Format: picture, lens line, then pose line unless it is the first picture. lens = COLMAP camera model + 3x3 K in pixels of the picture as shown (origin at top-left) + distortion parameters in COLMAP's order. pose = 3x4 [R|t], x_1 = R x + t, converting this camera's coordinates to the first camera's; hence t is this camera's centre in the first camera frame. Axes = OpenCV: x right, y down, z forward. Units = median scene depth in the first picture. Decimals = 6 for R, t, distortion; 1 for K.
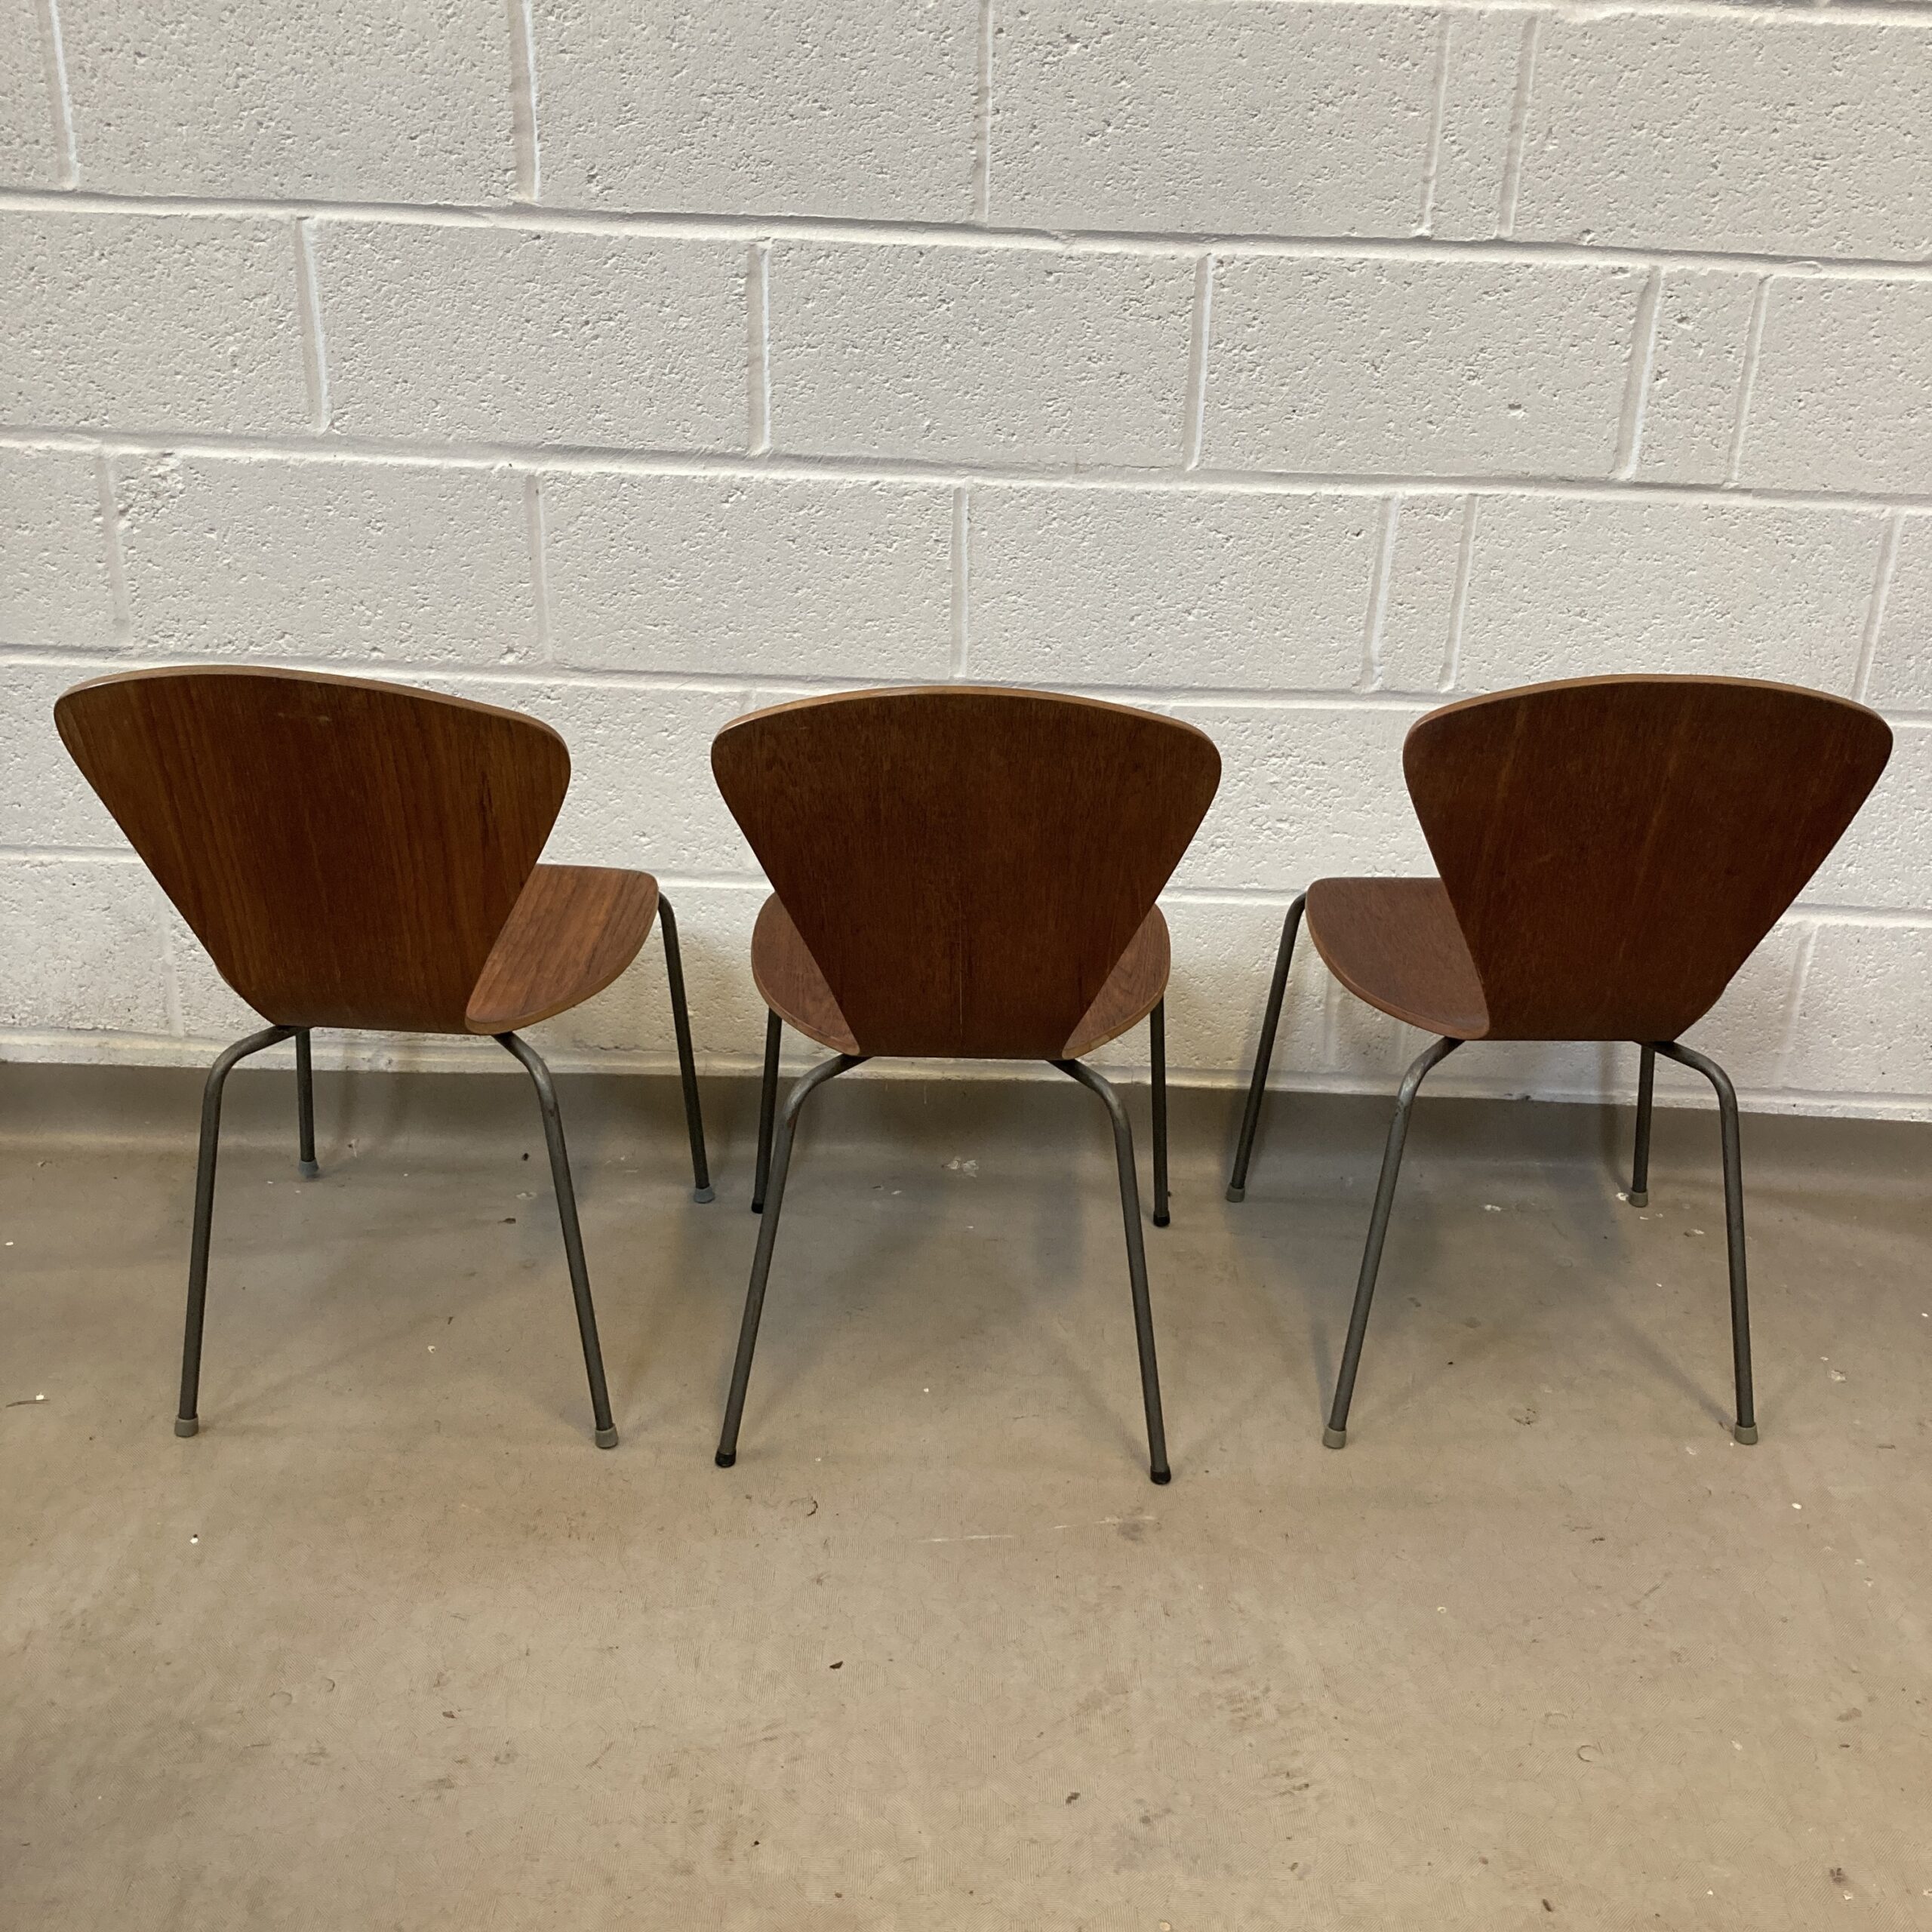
lens RADIAL K [[2077.6, 0, 992.6], [0, 2077.6, 993.6], [0, 0, 1]] dist [0.014851, 0.000000]
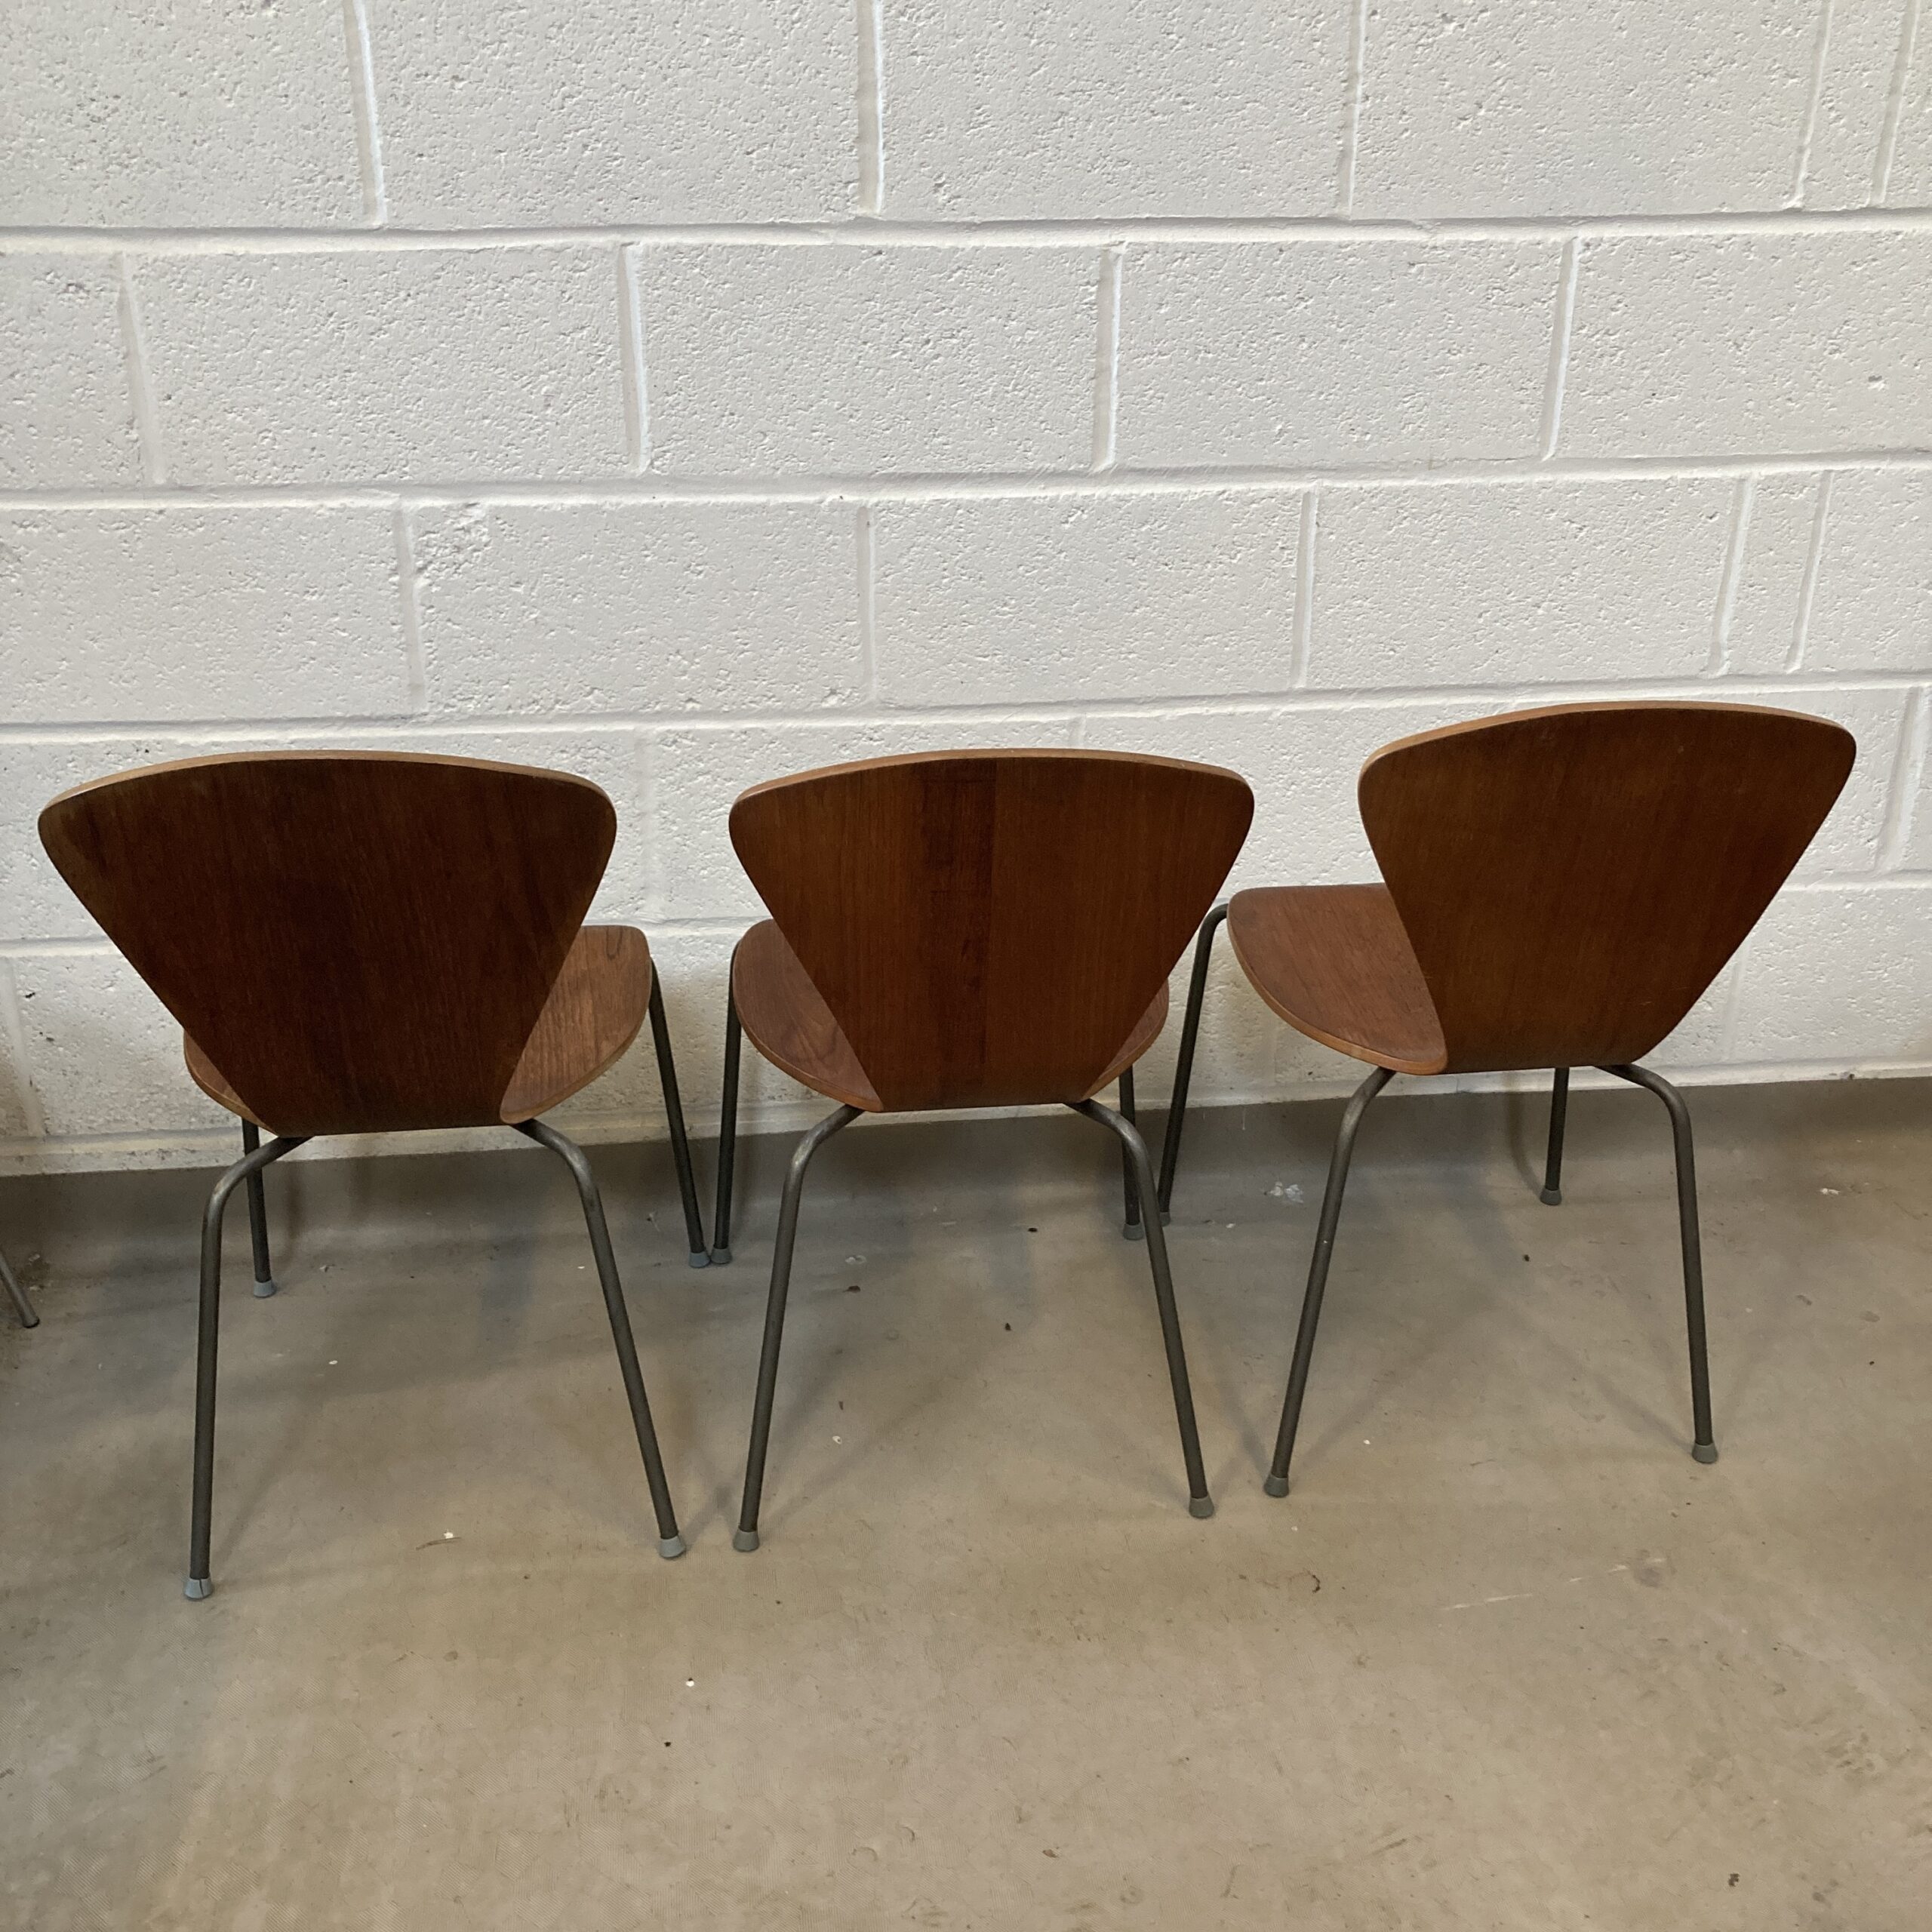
lens RADIAL K [[2077.6, 0, 949.4], [0, 2077.6, 974.3], [0, 0, 1]] dist [0.014851, 0.000000]
pose [[0.994499, -0.072332, 0.075757, -0.279457], [0.071127, 0.997296, 0.018487, -0.054760], [-0.076889, -0.012997, 0.996955, 0.061145]]
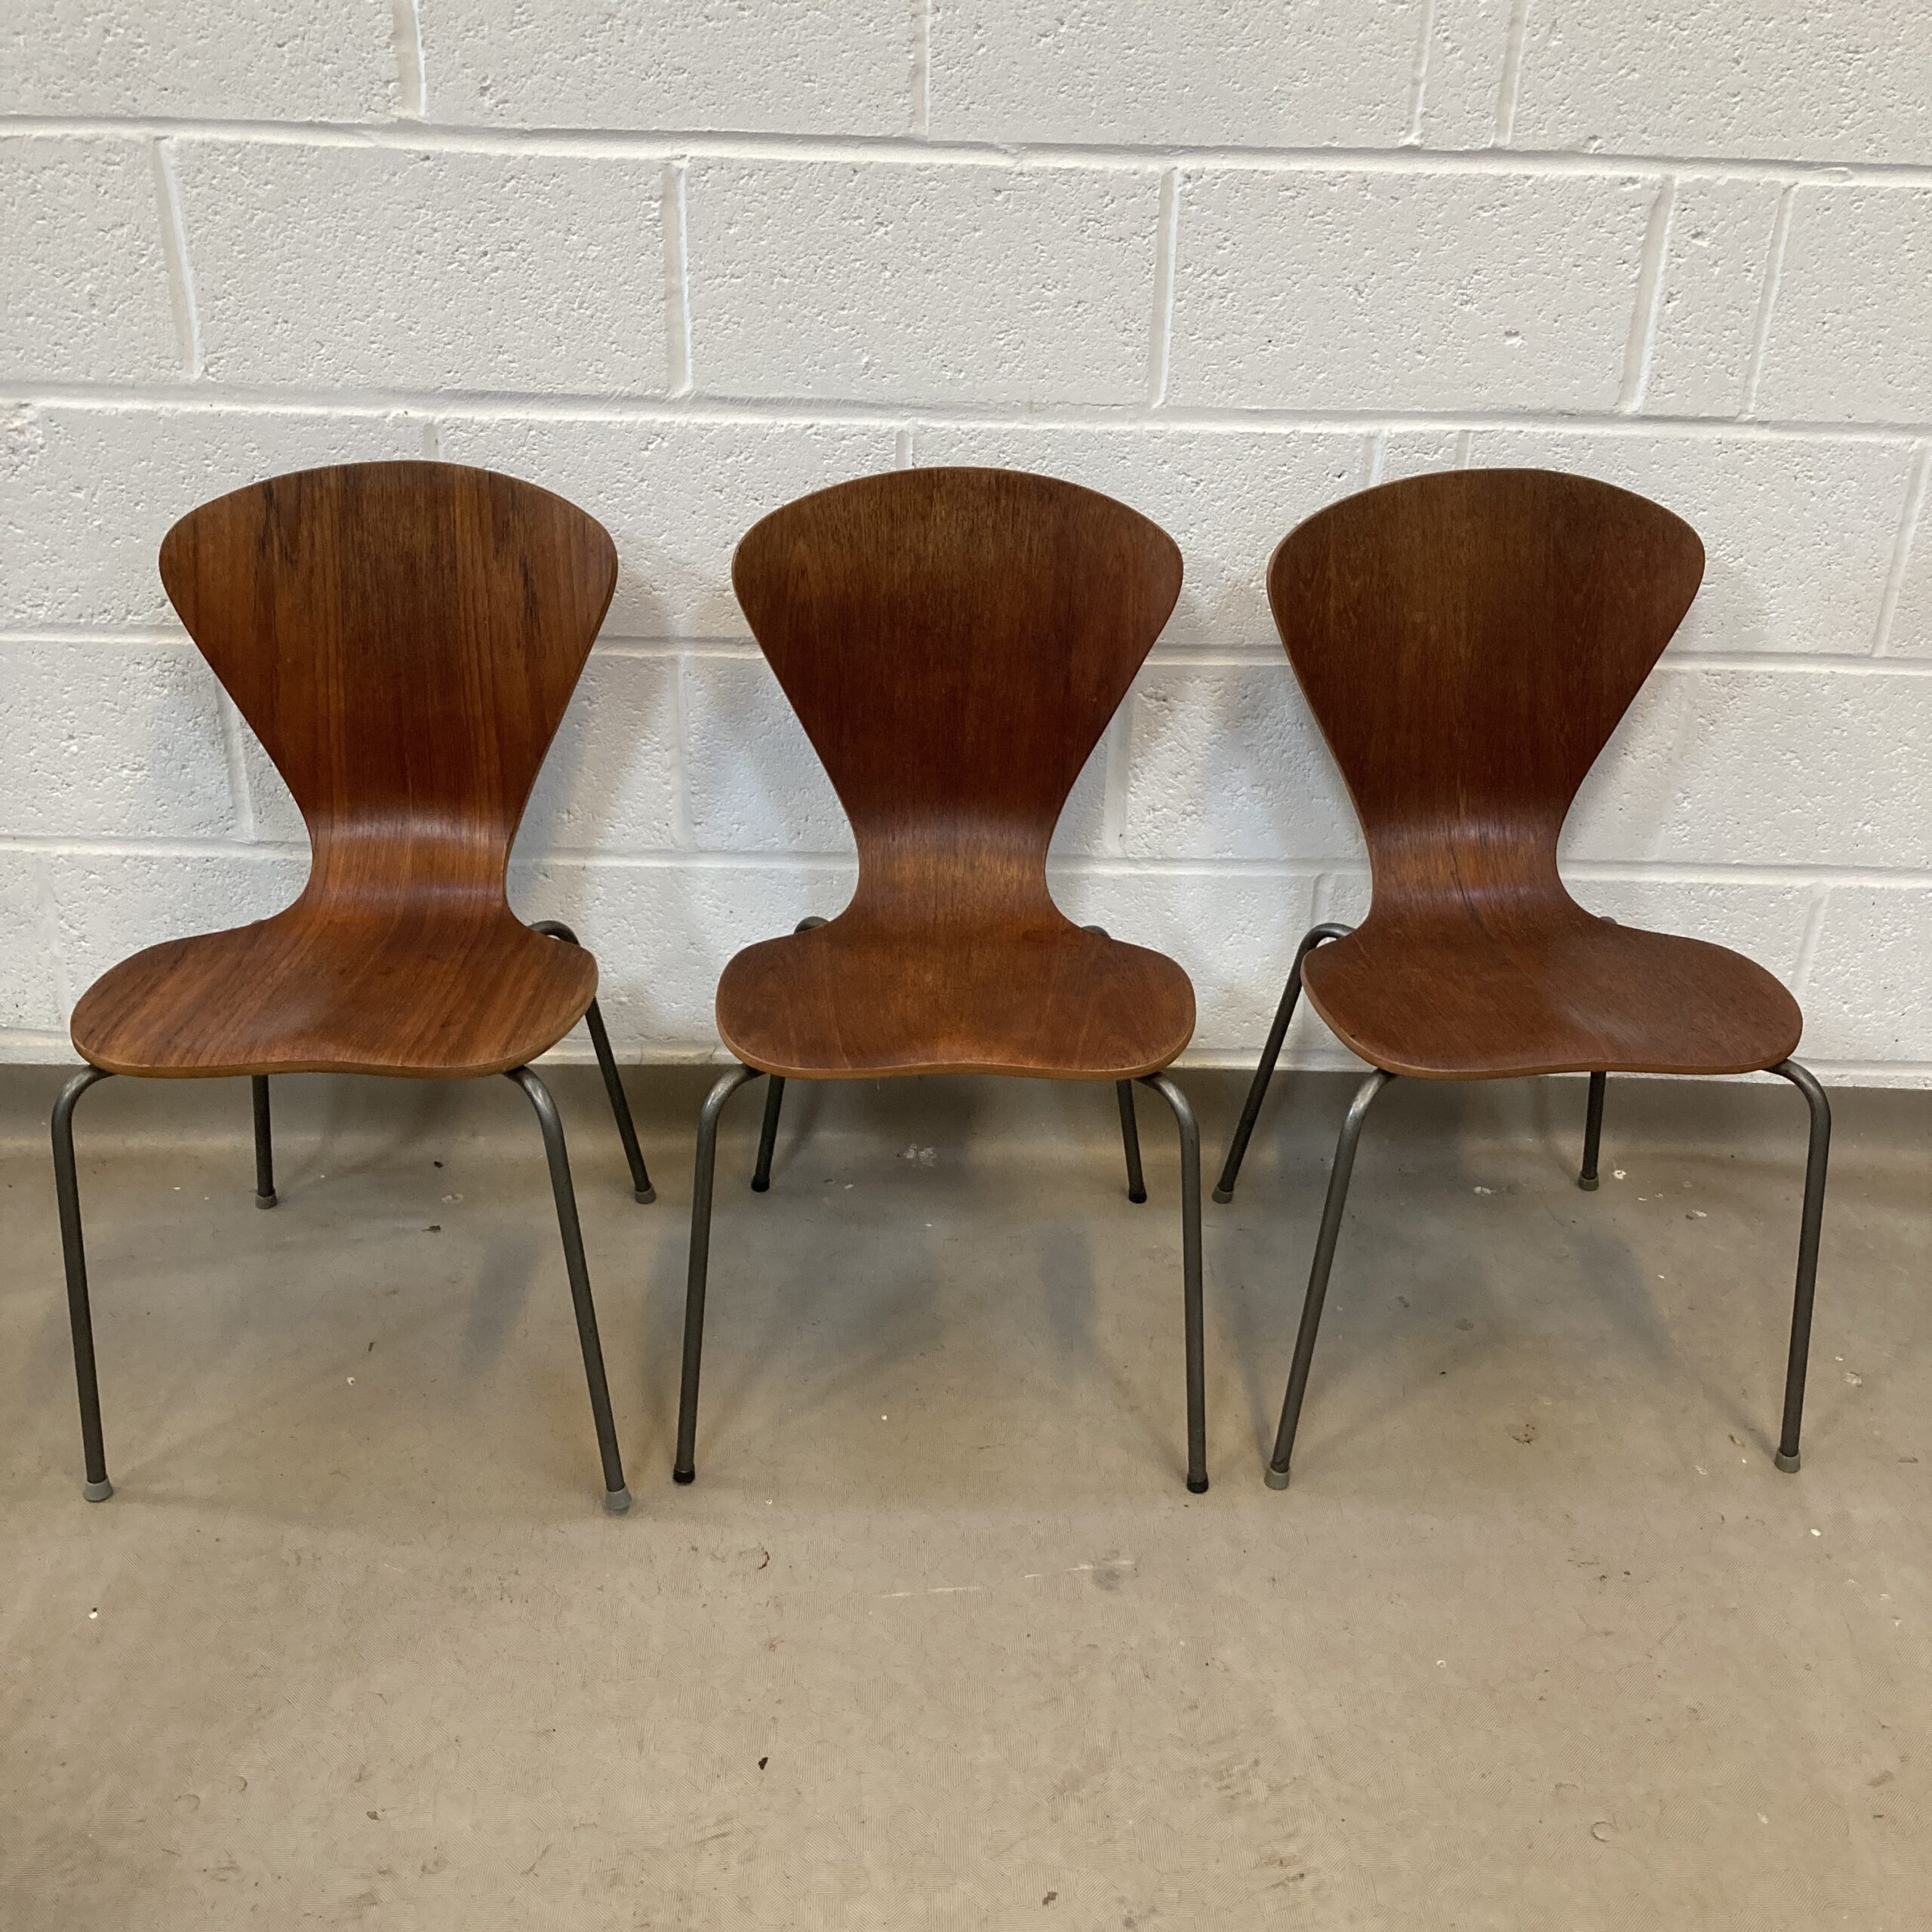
lens RADIAL K [[2077.6, 0, 974.1], [0, 2077.6, 994.7], [0, 0, 1]] dist [0.014851, 0.000000]
pose [[0.999788, -0.016597, 0.012183, 0.000215], [0.015801, 0.997902, 0.062780, -0.056196], [-0.013199, -0.062574, 0.997953, 0.079661]]
